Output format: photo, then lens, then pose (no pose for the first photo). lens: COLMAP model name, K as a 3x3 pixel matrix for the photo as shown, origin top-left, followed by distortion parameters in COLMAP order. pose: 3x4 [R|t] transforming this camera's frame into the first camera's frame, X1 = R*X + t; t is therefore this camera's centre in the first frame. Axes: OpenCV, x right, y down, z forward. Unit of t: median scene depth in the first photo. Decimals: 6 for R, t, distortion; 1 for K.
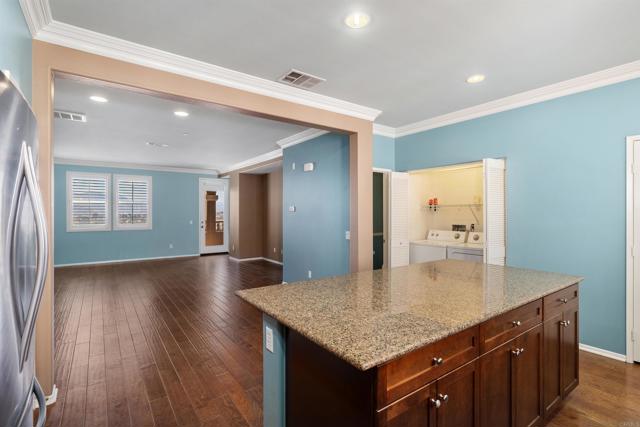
lens RADIAL K [[303.3, 0, 312.6], [0, 303.3, 211.2], [0, 0, 1]] dist [0.000082, 0.000588]
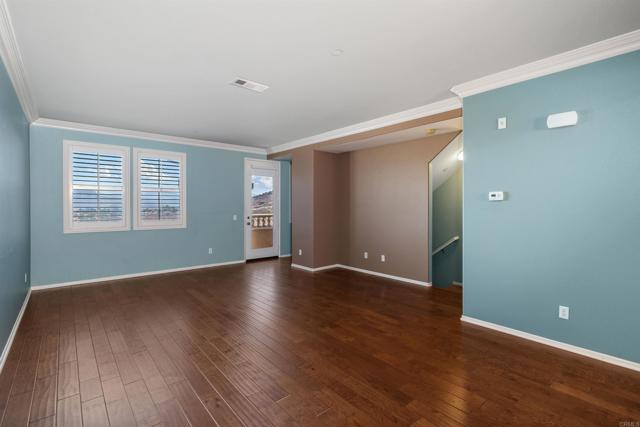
lens RADIAL K [[303.3, 0, 322.2], [0, 303.3, 211.8], [0, 0, 1]] dist [0.000082, 0.000588]
pose [[0.995997, -0.003140, 0.089332, -0.284388], [0.001195, 0.999761, 0.021822, 0.006449], [-0.089380, -0.021627, 0.995763, 0.271594]]
